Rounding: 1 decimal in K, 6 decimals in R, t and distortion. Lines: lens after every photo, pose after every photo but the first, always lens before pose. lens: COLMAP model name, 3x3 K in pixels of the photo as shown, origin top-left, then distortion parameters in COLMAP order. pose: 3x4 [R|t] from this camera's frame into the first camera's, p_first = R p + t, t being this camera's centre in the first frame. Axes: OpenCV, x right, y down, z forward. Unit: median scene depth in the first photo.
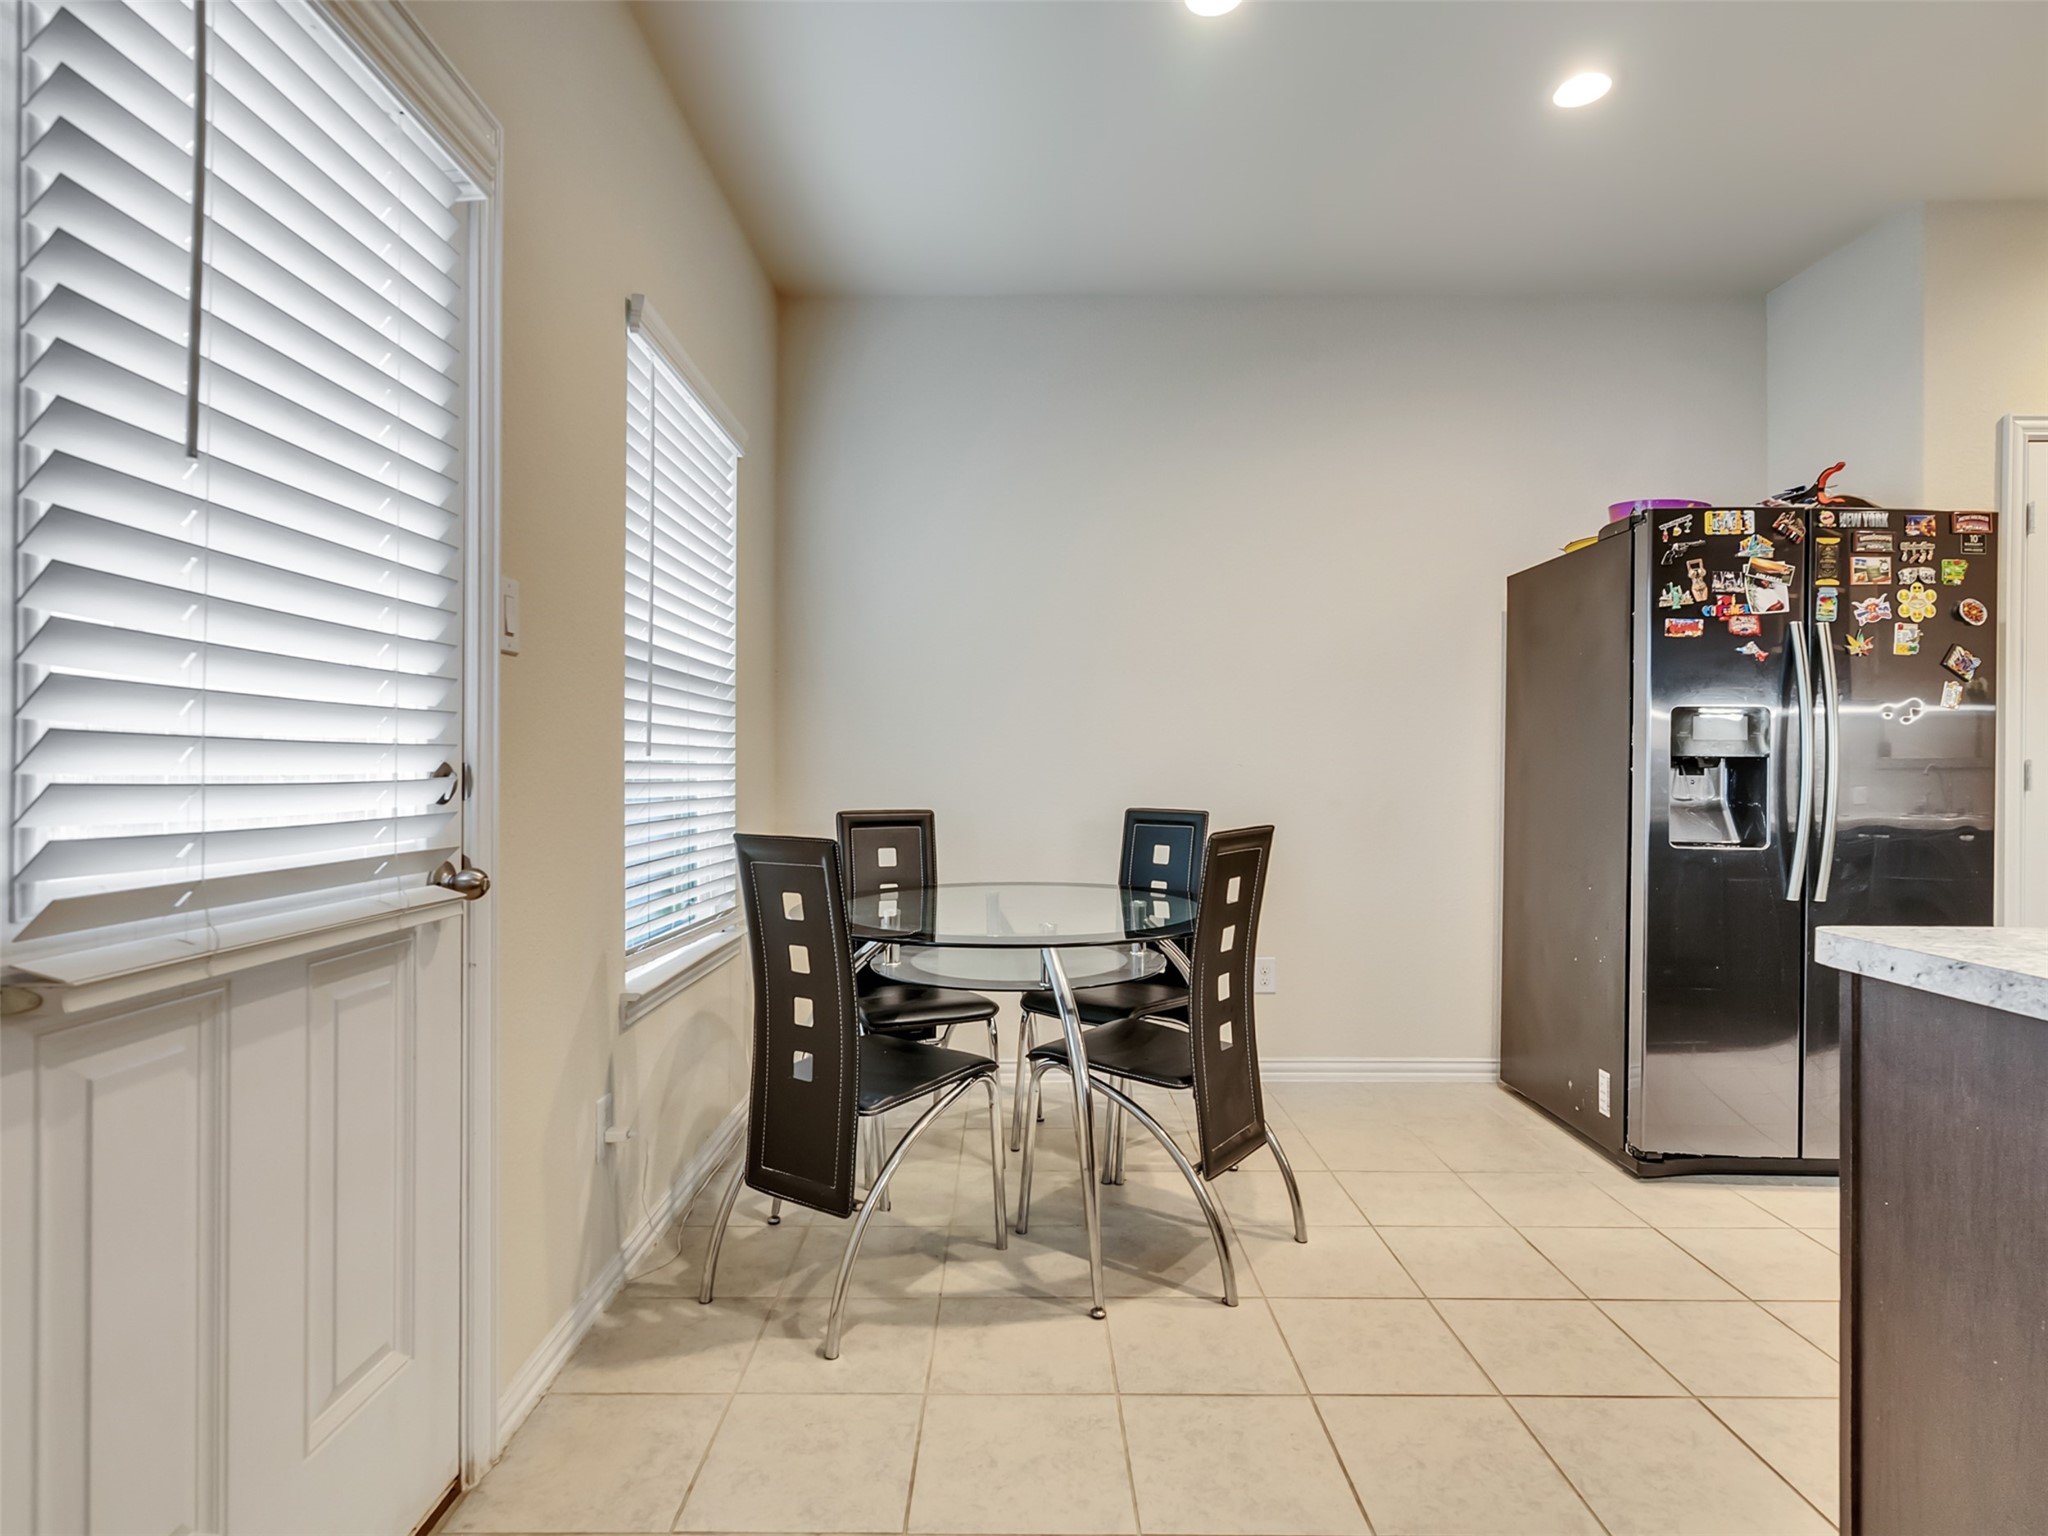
lens RADIAL K [[1047.2, 0, 1014.0], [0, 1047.2, 769.5], [0, 0, 1]] dist [-0.009316, 0.005060]
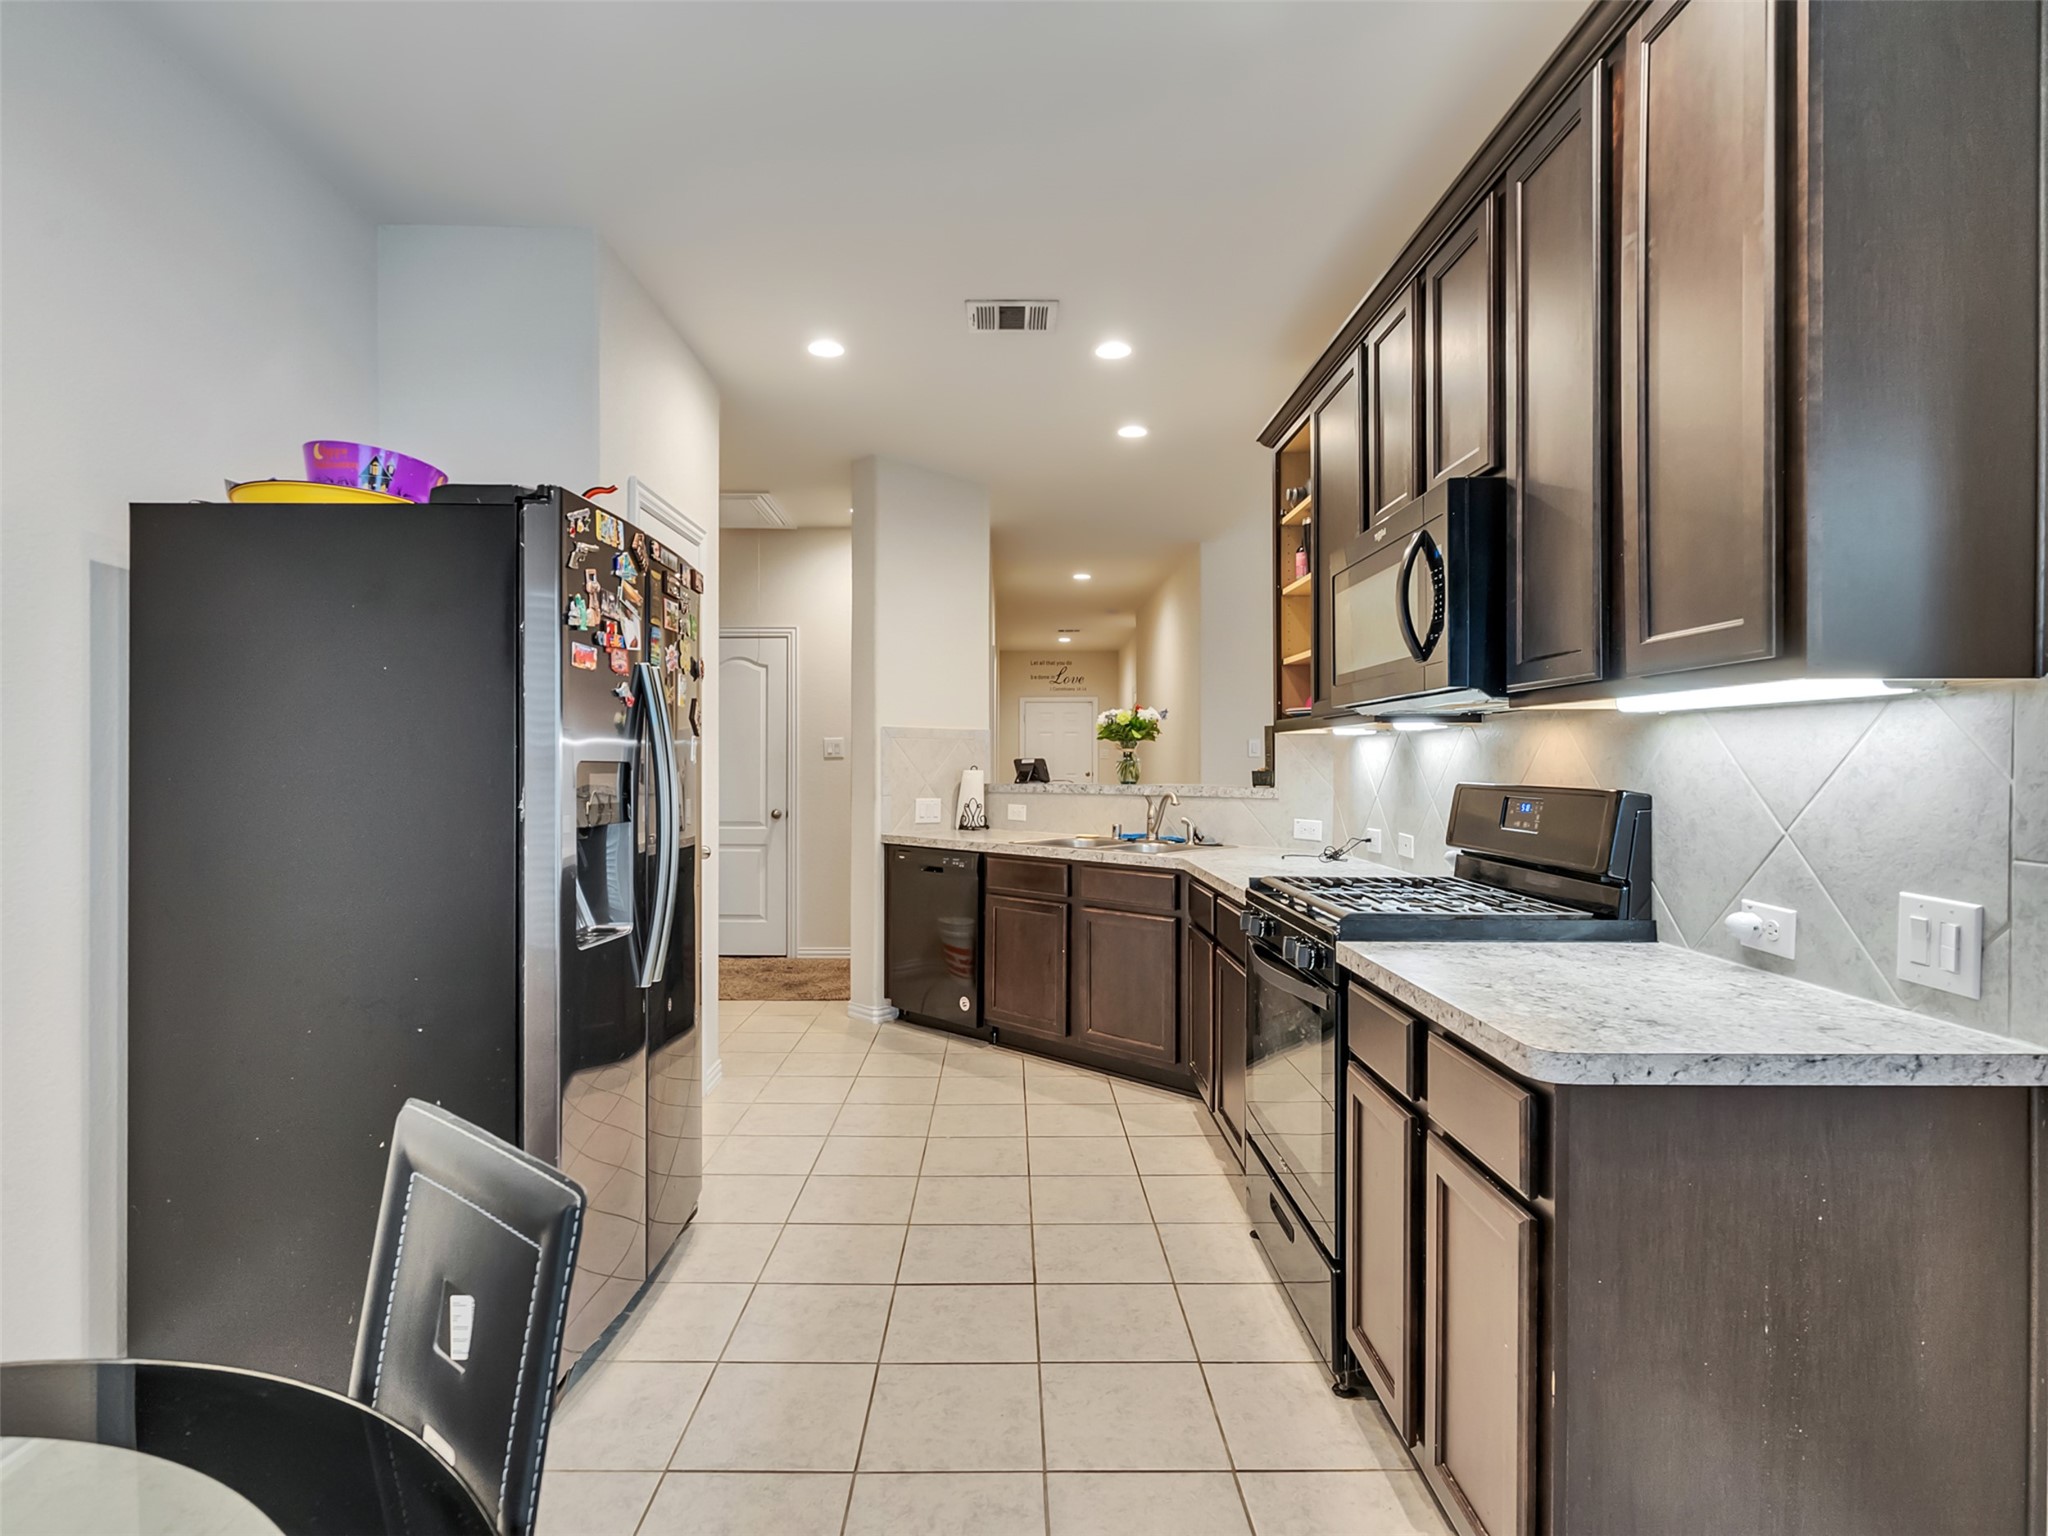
lens RADIAL K [[1047.2, 0, 1020.0], [0, 1047.2, 768.9], [0, 0, 1]] dist [-0.009316, 0.005060]
pose [[-0.006684, -0.010064, 0.999927, -0.115680], [0.001452, 0.999948, 0.010073, -0.062193], [-0.999977, 0.001519, -0.006669, 0.692797]]
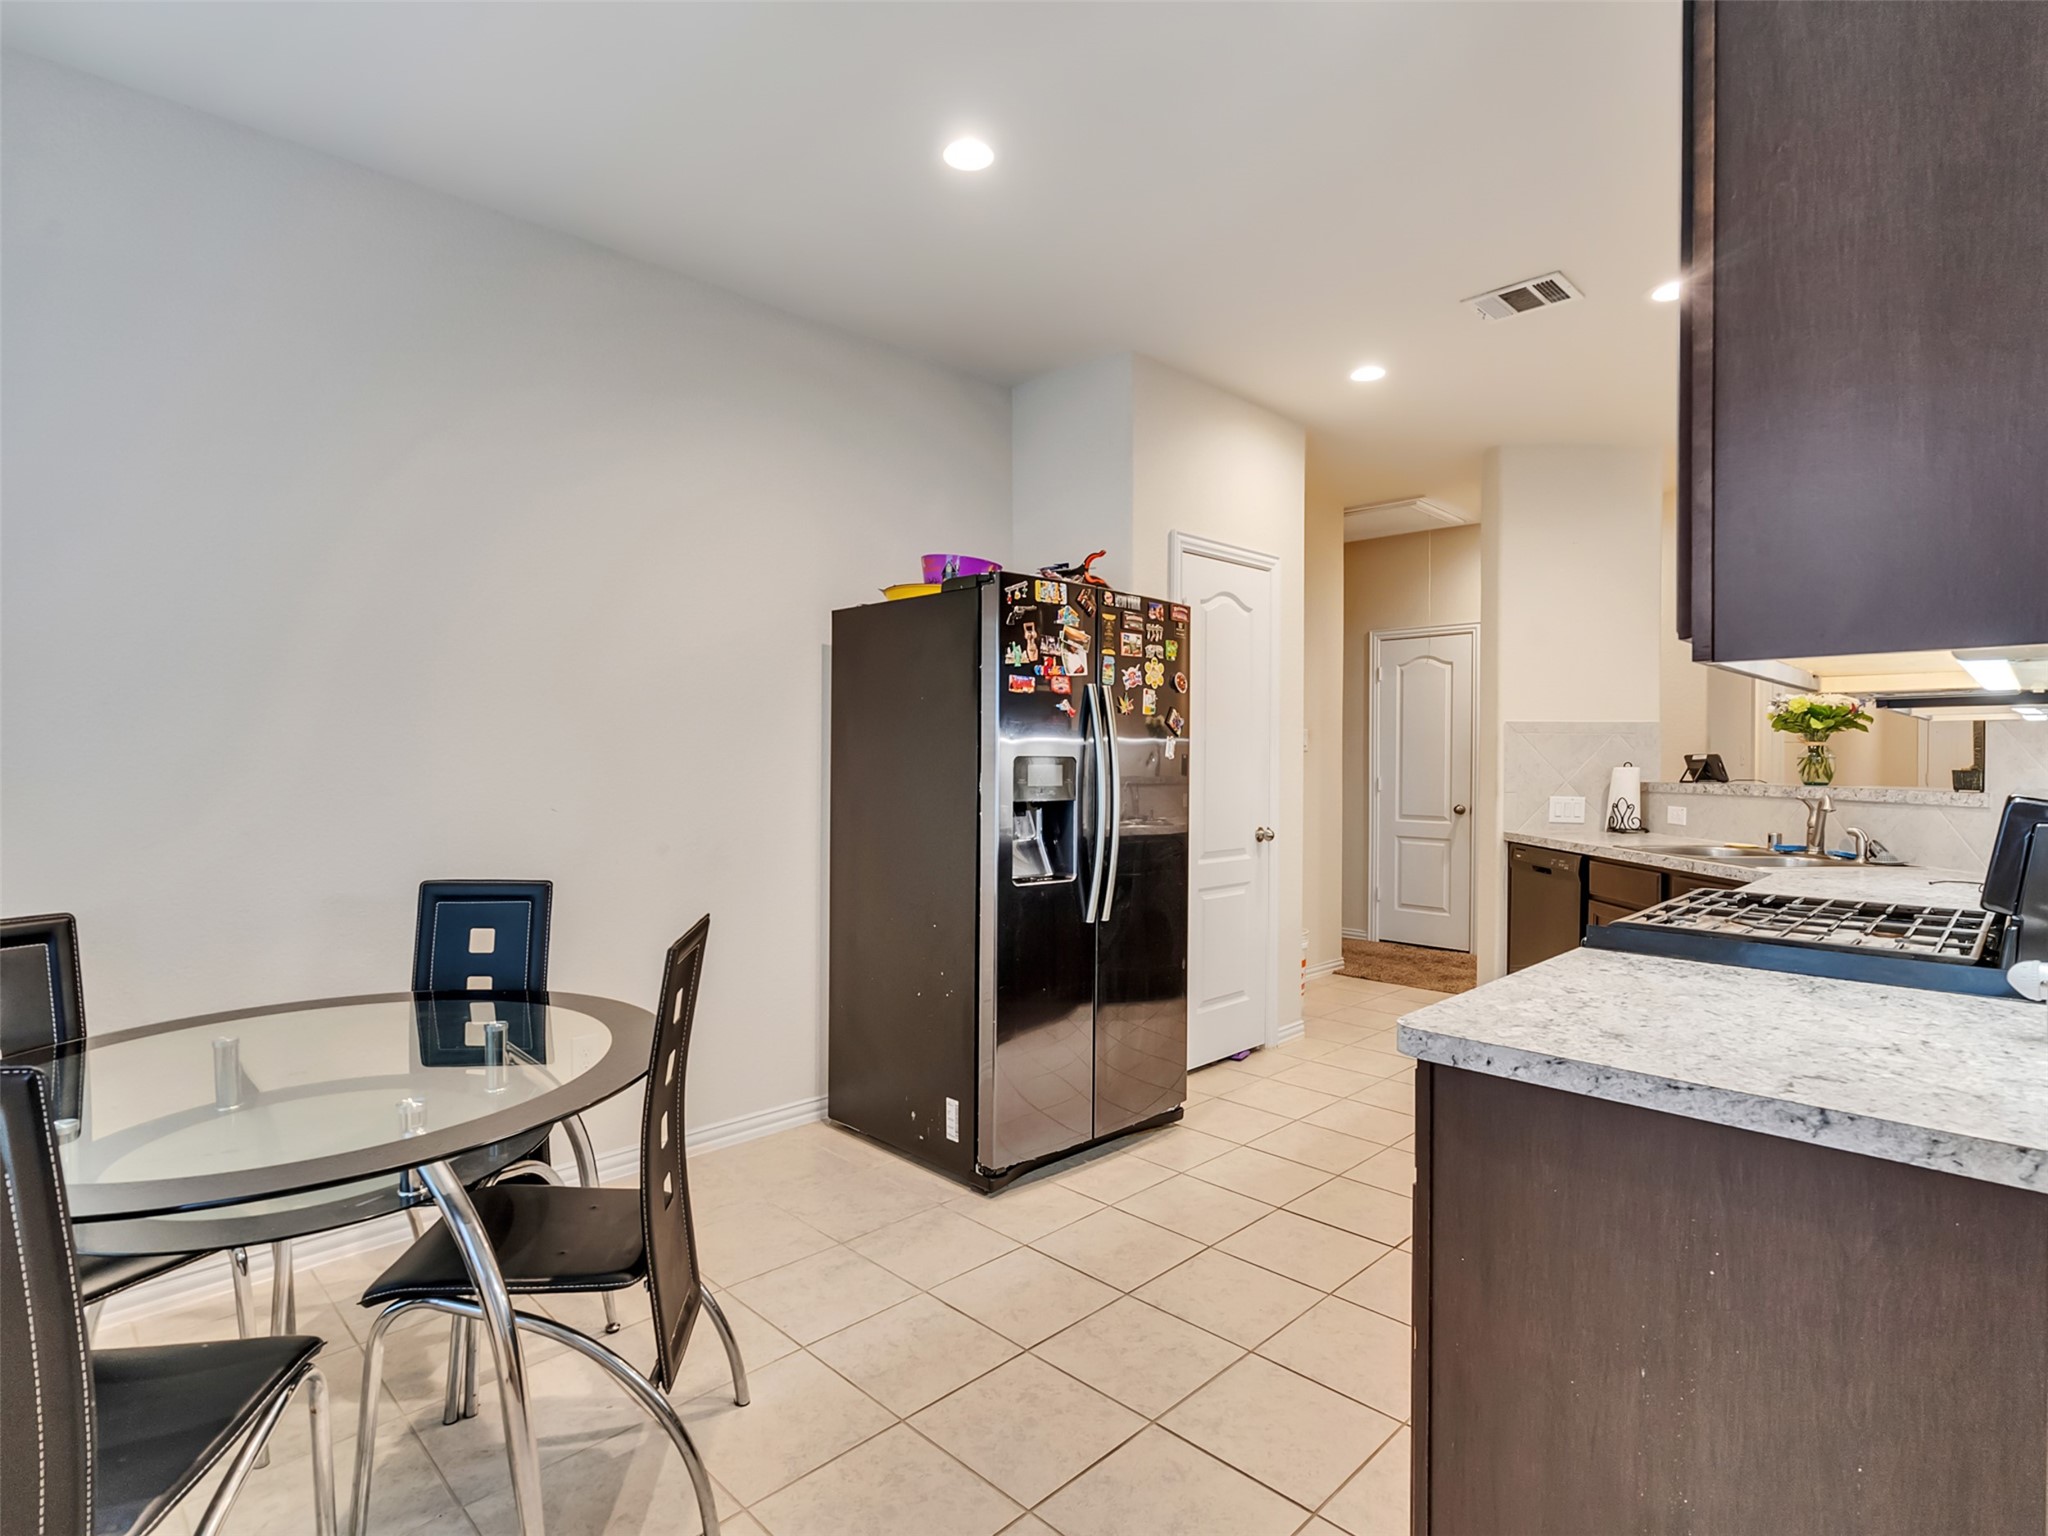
lens RADIAL K [[1047.2, 0, 1014.4], [0, 1047.2, 770.0], [0, 0, 1]] dist [-0.009316, 0.005060]
pose [[0.709323, -0.011008, 0.704798, -0.138711], [0.002105, 0.999907, 0.013498, -0.060928], [-0.704881, -0.008091, 0.709280, 0.227076]]
